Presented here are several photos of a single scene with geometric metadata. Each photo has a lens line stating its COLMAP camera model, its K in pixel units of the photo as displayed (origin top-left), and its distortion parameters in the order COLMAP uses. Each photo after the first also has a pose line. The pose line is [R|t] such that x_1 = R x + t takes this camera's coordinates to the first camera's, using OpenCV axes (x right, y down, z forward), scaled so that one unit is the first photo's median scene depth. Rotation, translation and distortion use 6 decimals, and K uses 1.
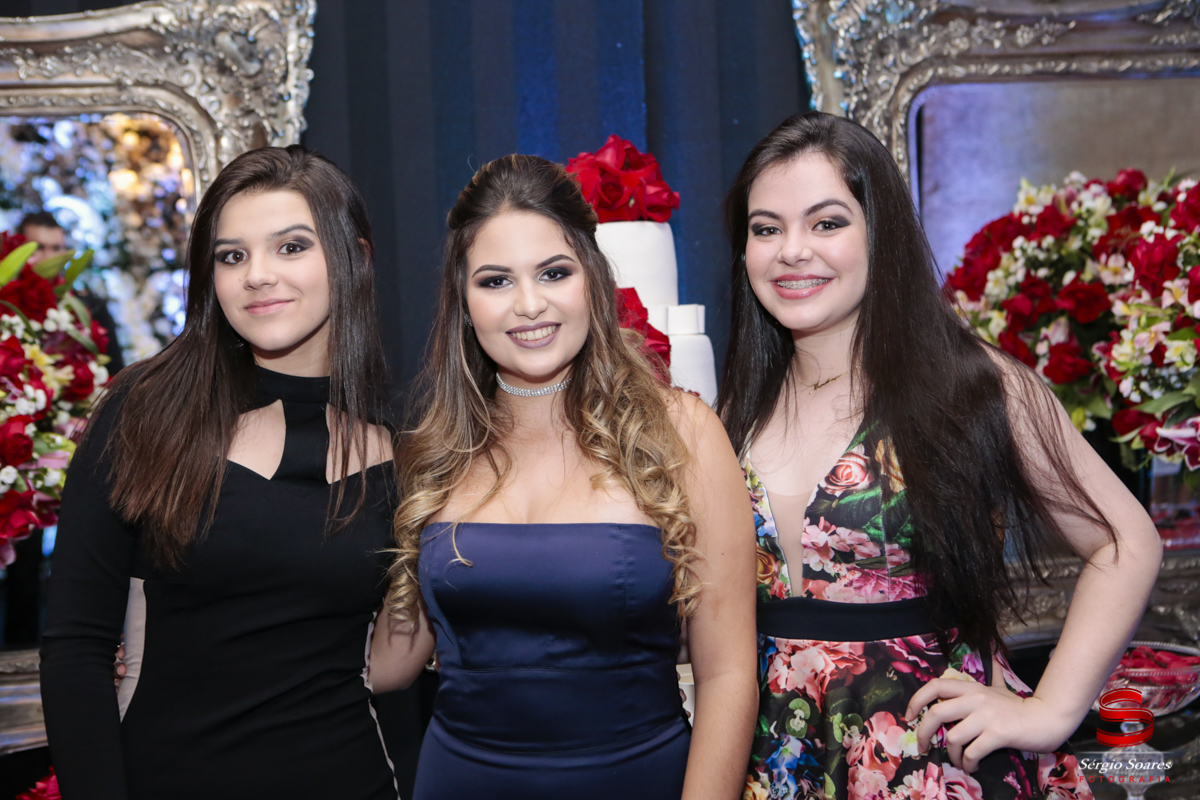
lens RADIAL K [[1604.2, 0, 601.0], [0, 1604.2, 393.9], [0, 0, 1]] dist [0.012481, 0.000000]
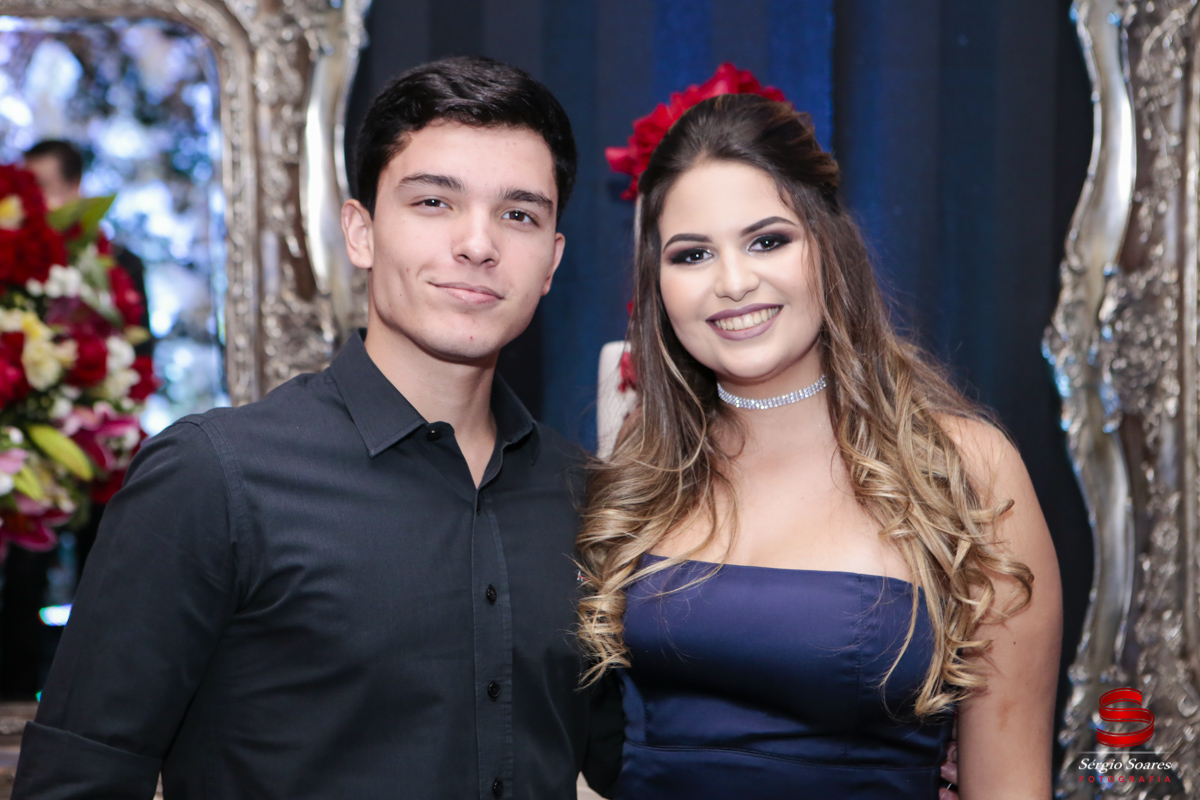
lens RADIAL K [[2305.5, 0, 580.6], [0, 2305.5, 393.9], [0, 0, 1]] dist [0.188379, 0.000000]
pose [[0.975402, 0.049420, -0.214820, 0.150694], [-0.049997, 0.998746, 0.002751, -0.007583], [0.214687, 0.008057, 0.976650, -0.045279]]
